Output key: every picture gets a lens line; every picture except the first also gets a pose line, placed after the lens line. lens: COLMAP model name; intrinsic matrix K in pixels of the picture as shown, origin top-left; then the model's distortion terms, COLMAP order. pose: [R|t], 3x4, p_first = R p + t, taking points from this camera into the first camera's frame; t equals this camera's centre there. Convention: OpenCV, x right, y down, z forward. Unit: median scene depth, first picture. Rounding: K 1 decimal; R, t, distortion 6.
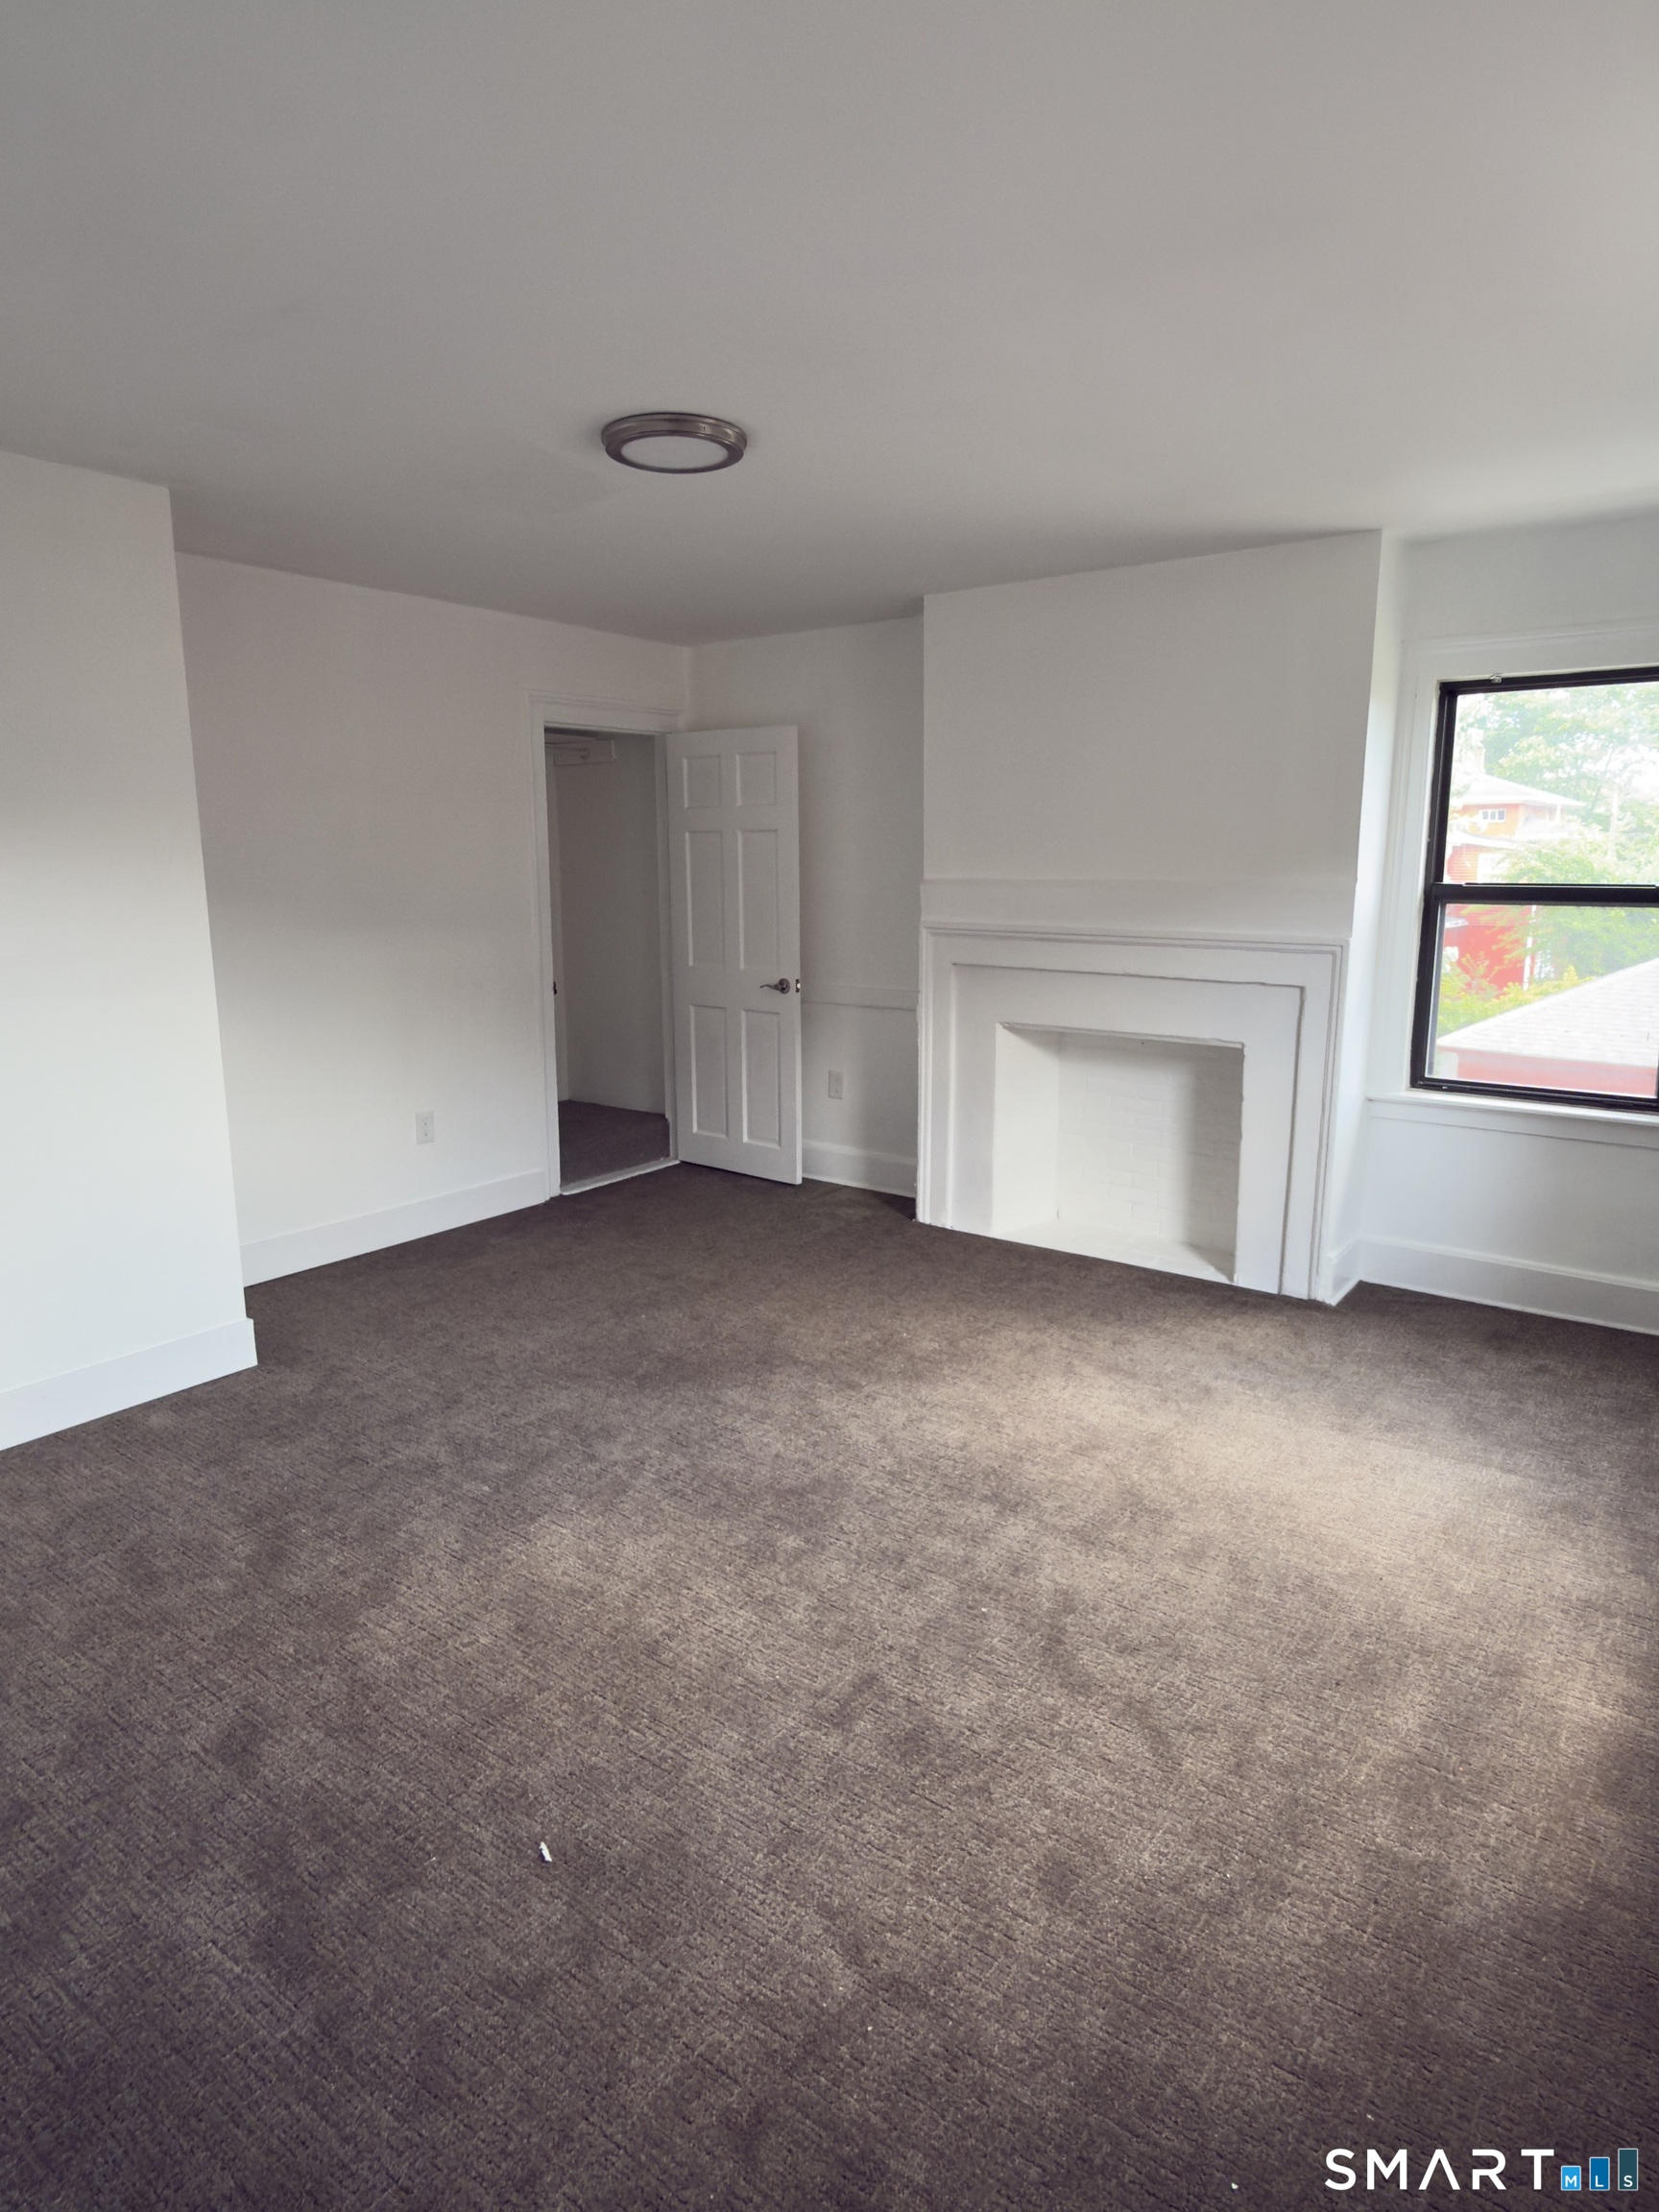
lens RADIAL K [[1315.2, 0, 822.1], [0, 1315.2, 1105.5], [0, 0, 1]] dist [-0.005169, 0.005079]
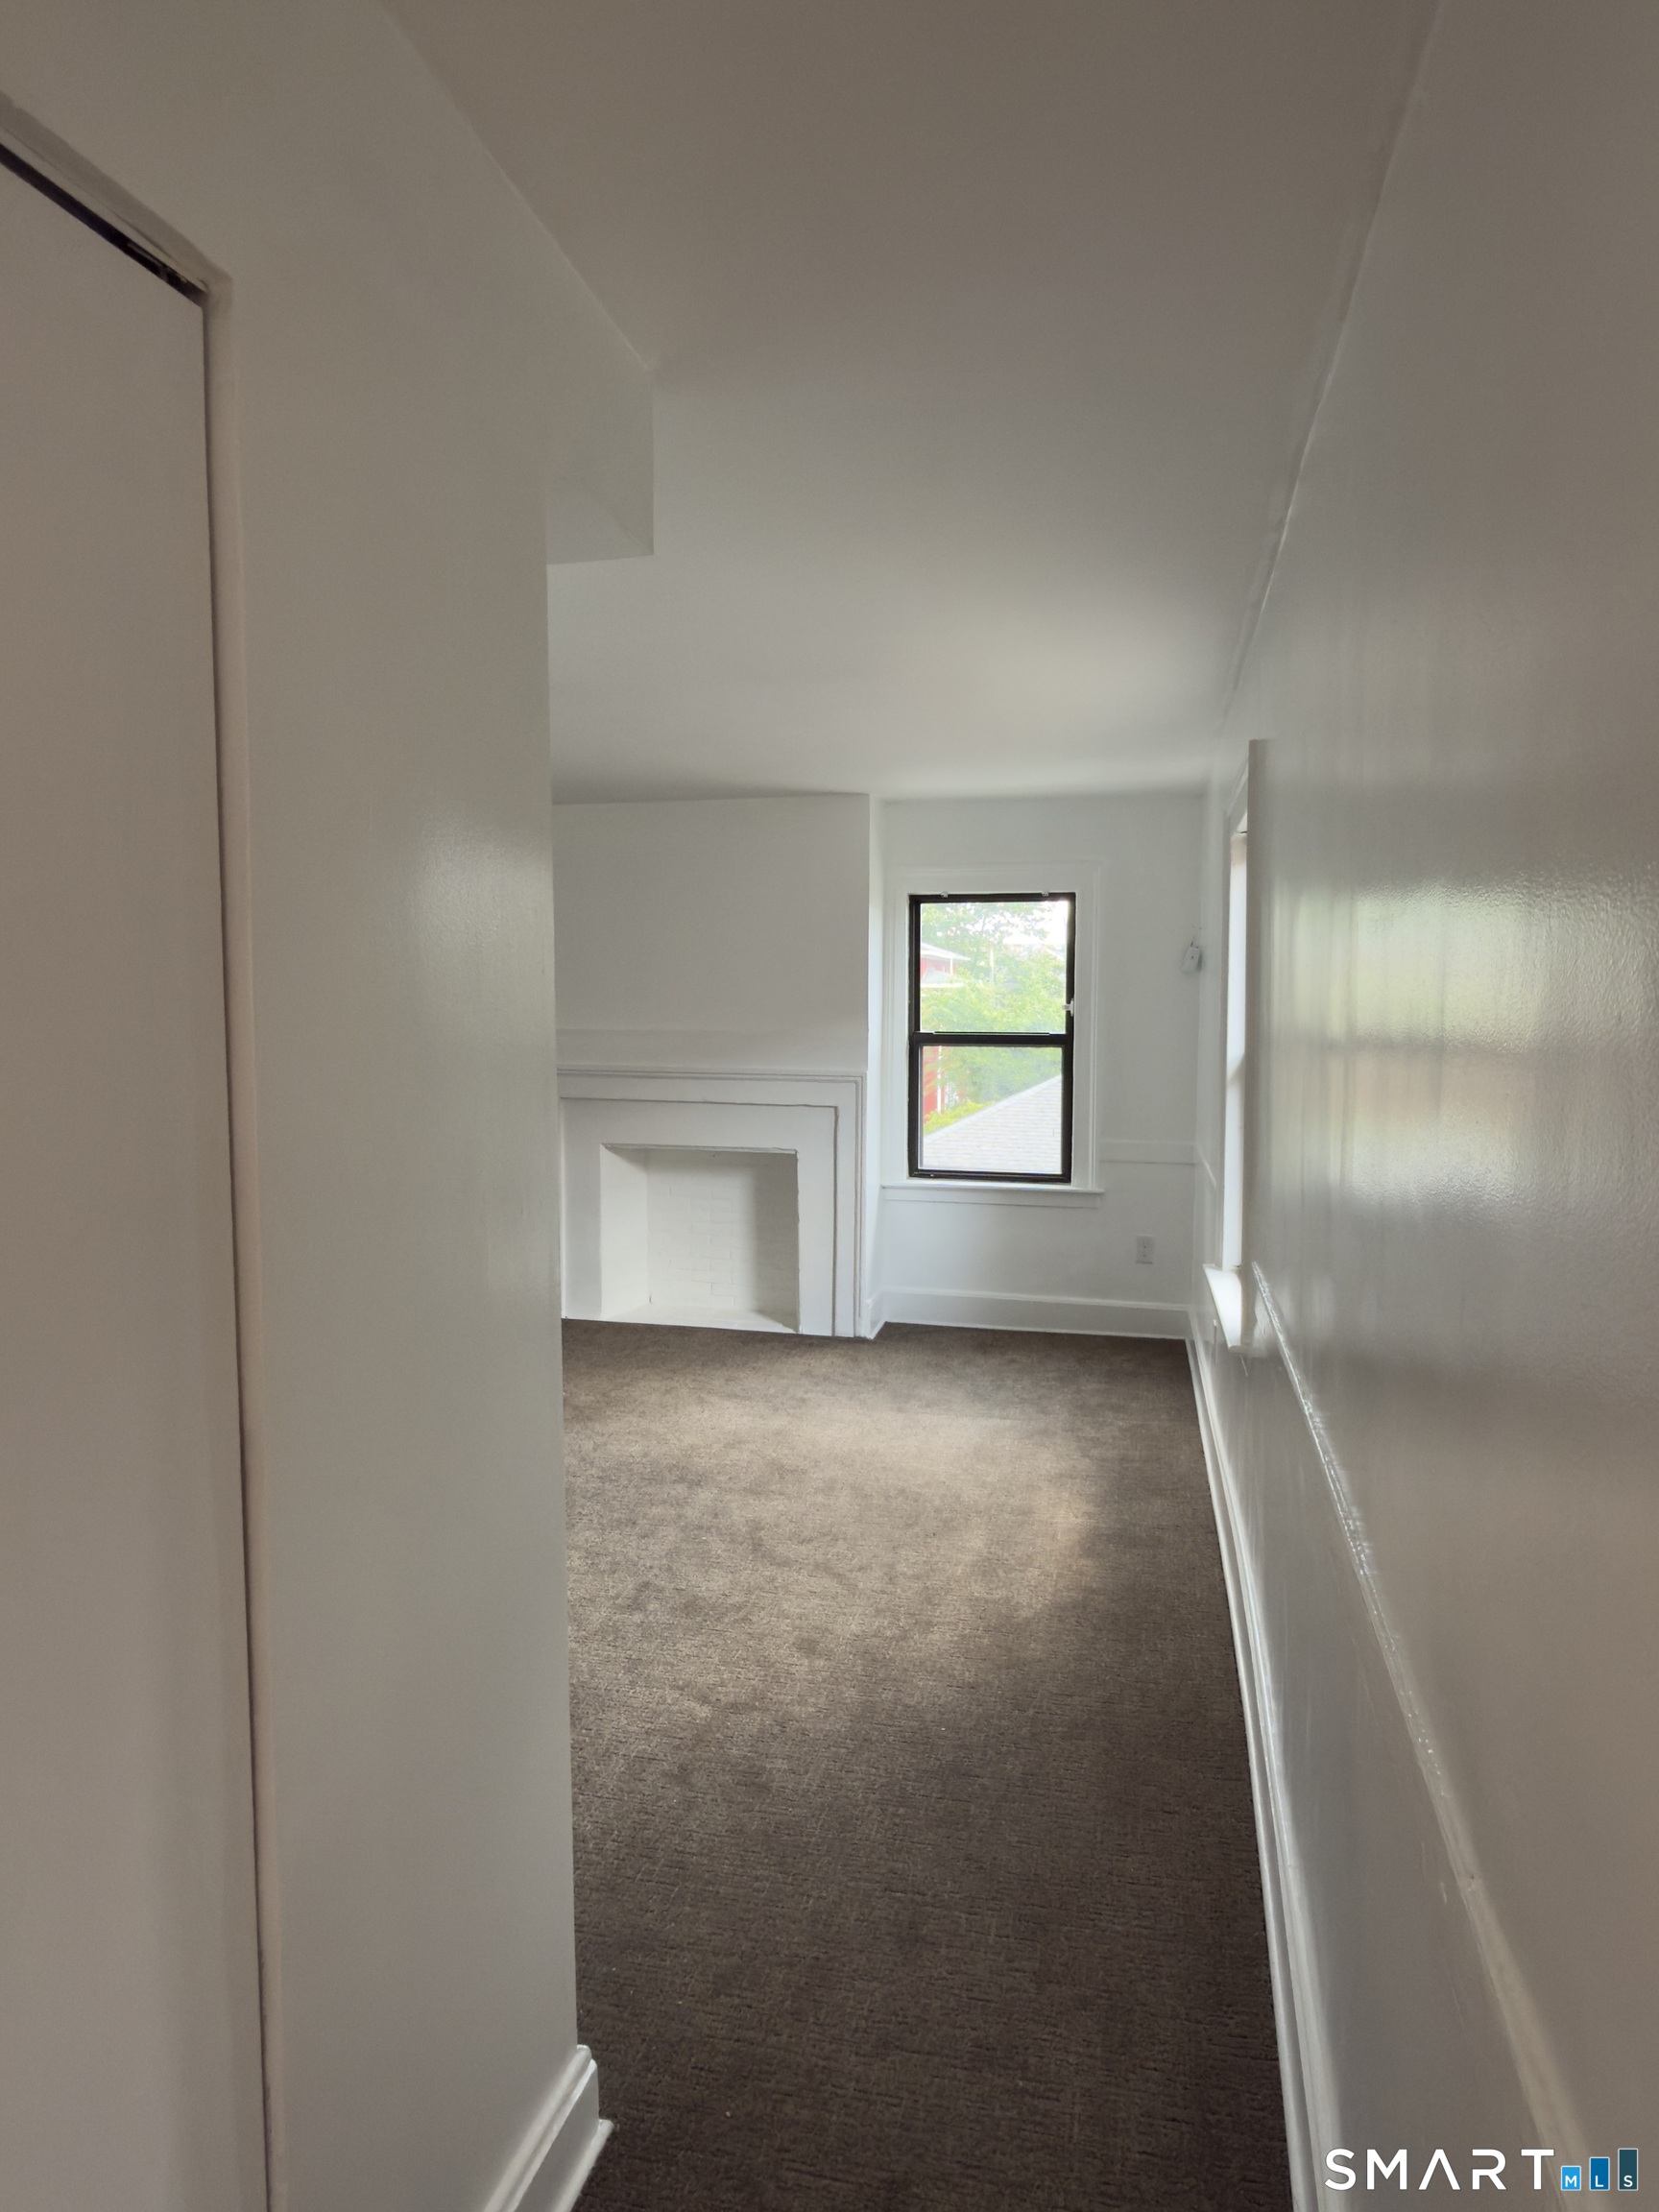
lens RADIAL K [[1315.2, 0, 823.4], [0, 1315.2, 1101.3], [0, 0, 1]] dist [-0.005169, 0.005079]
pose [[0.918188, -0.026152, 0.395280, -0.244798], [0.069461, 0.992988, -0.095654, 0.044724], [-0.390007, 0.115285, 0.913567, -0.326360]]
